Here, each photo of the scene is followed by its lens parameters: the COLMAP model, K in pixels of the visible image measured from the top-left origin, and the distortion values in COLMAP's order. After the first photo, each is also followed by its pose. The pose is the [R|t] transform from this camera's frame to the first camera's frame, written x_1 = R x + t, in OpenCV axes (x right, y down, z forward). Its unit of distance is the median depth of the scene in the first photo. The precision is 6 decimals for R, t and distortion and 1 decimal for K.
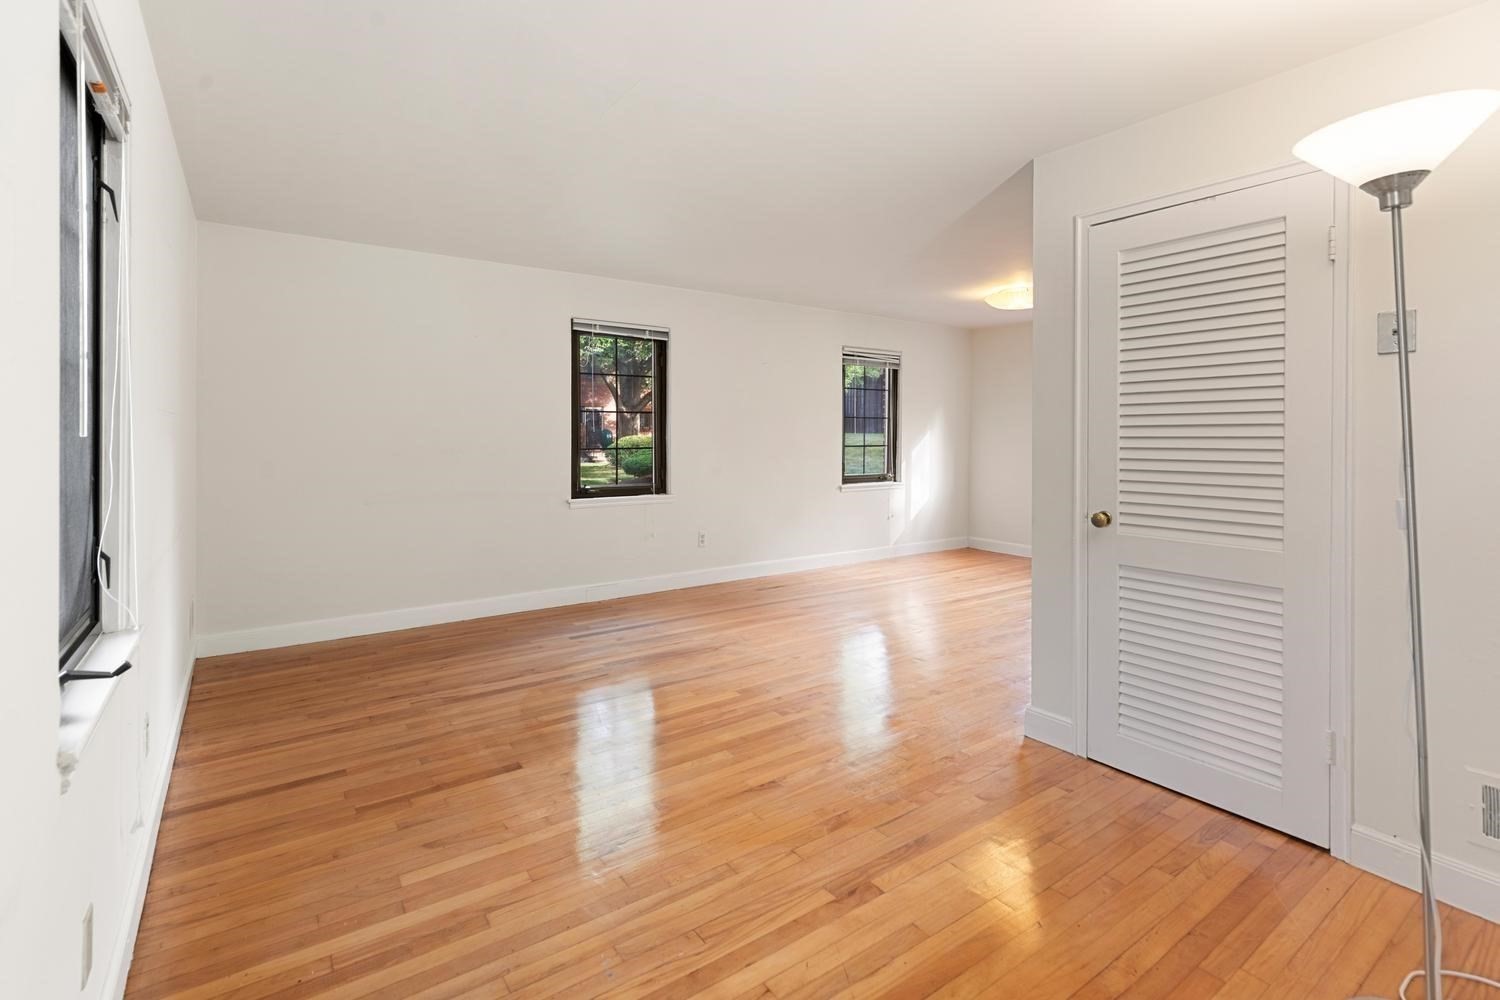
lens RADIAL K [[700.7, 0, 744.6], [0, 700.7, 434.6], [0, 0, 1]] dist [0.005425, -0.001368]
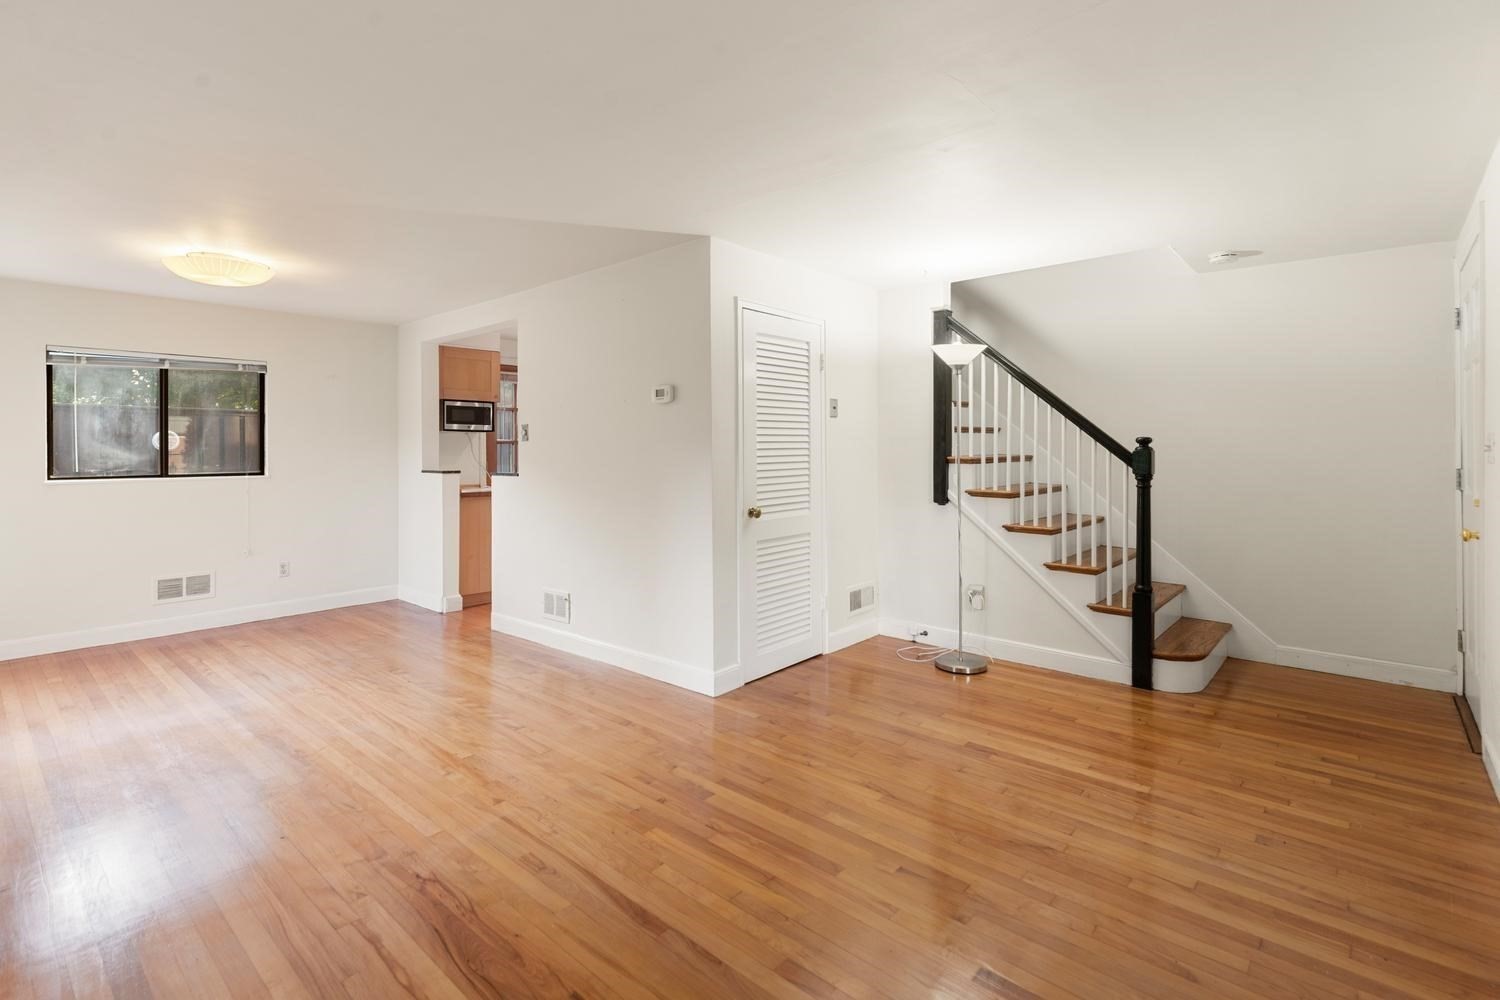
lens RADIAL K [[700.7, 0, 734.1], [0, 700.7, 451.4], [0, 0, 1]] dist [0.005425, -0.001368]
pose [[-0.217688, -0.003072, 0.976014, -0.772139], [0.009636, 0.999940, 0.005297, -0.013549], [-0.975971, 0.010558, -0.217645, 1.159049]]
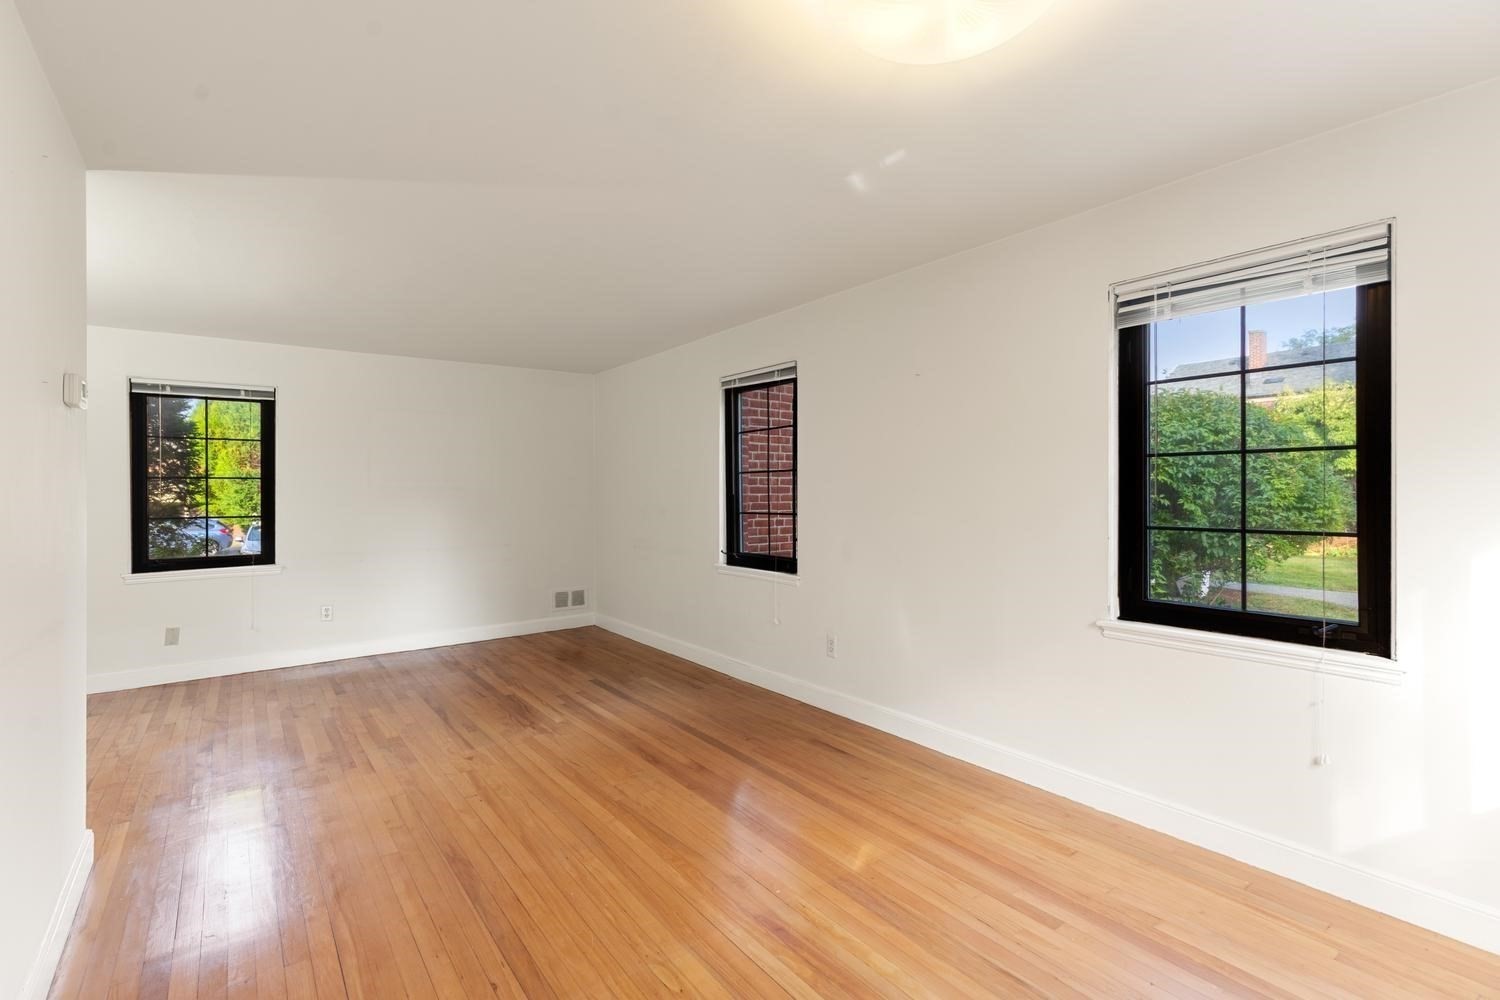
lens RADIAL K [[700.7, 0, 730.5], [0, 700.7, 481.0], [0, 0, 1]] dist [0.005425, -0.001368]
pose [[0.010694, -0.017177, -0.999795, 1.184382], [0.003657, 0.999846, -0.017139, -0.008337], [0.999936, -0.003473, 0.010755, 1.644719]]
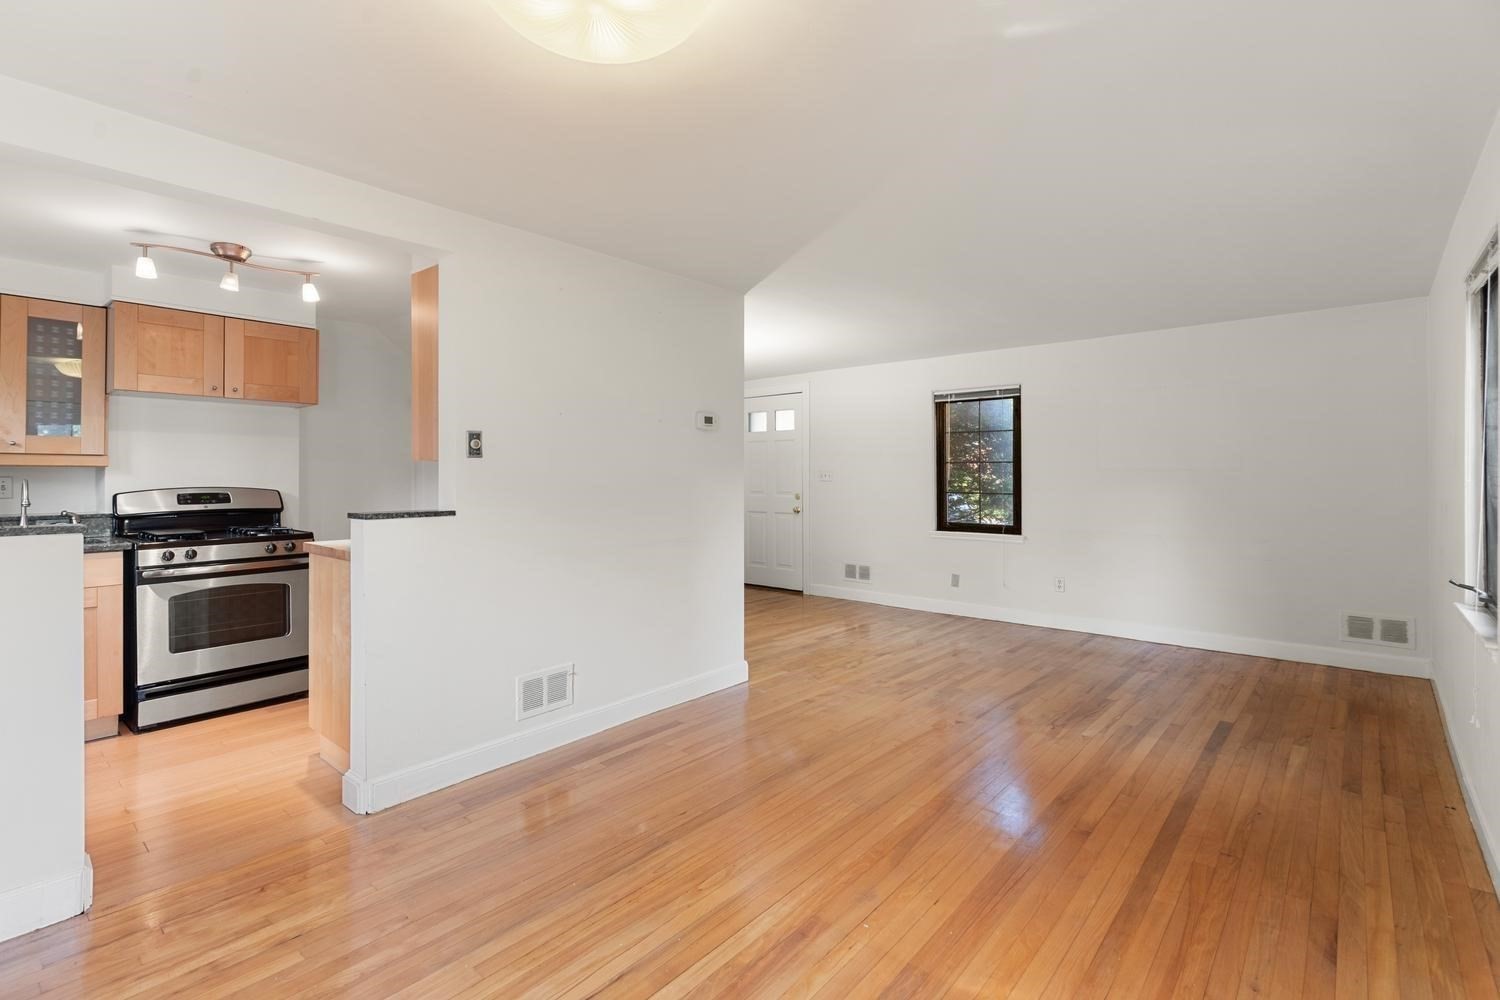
lens RADIAL K [[700.7, 0, 740.7], [0, 700.7, 477.6], [0, 0, 1]] dist [0.005425, -0.001368]
pose [[-0.973189, -0.003078, -0.229986, 0.715955], [-0.005443, 0.999939, 0.009650, -0.018754], [0.229942, 0.010643, -0.973146, 2.305339]]
